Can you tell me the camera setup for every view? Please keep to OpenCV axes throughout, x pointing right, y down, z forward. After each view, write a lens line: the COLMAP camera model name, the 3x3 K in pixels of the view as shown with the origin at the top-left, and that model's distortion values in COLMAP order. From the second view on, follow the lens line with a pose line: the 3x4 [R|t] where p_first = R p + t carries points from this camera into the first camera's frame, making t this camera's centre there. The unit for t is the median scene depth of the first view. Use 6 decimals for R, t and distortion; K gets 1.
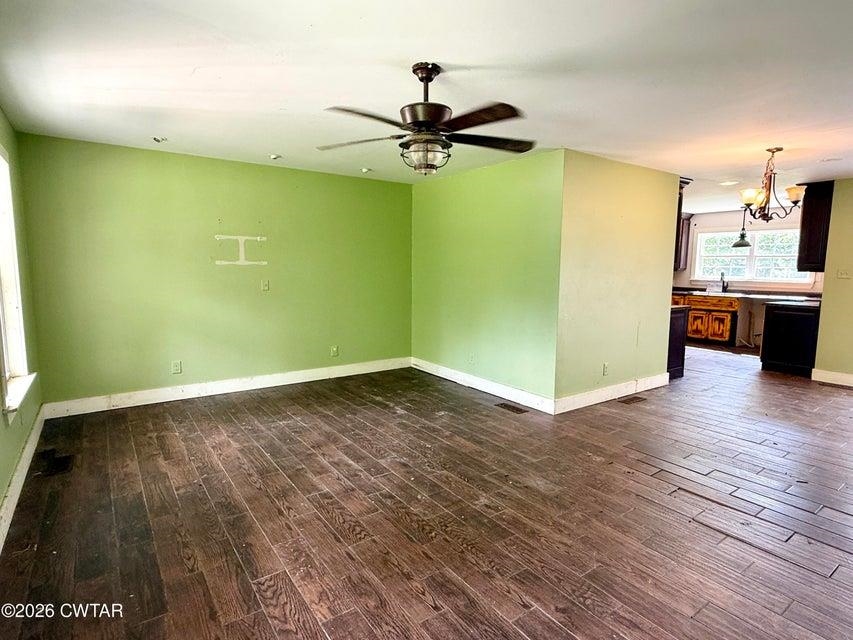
lens RADIAL K [[457.0, 0, 430.1], [0, 457.0, 320.4], [0, 0, 1]] dist [-0.004769, -0.001060]
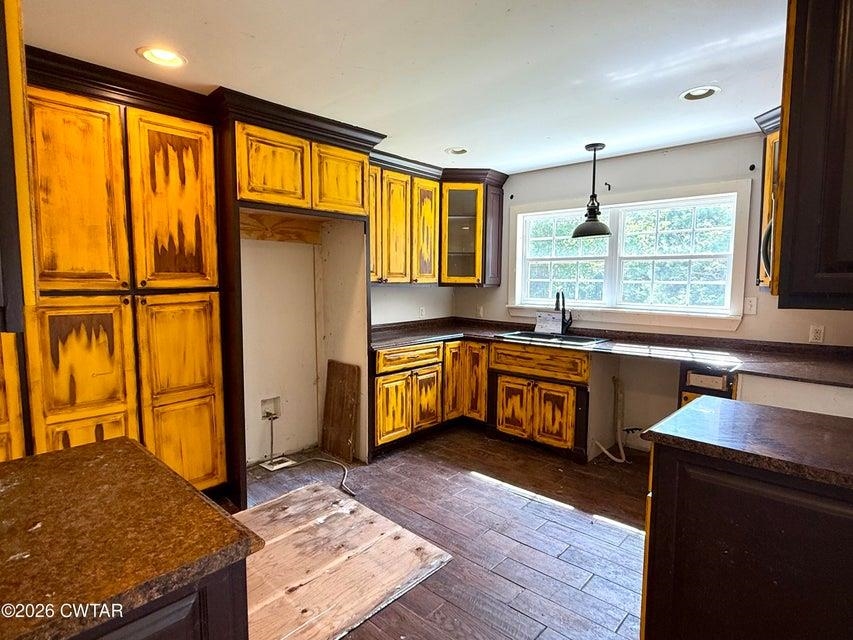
lens RADIAL K [[457.0, 0, 424.2], [0, 457.0, 319.1], [0, 0, 1]] dist [-0.004769, -0.001060]
pose [[0.981861, -0.024511, 0.188011, 0.423169], [0.030044, 0.999194, -0.026635, -0.070882], [-0.187206, 0.031801, 0.981806, 0.576401]]
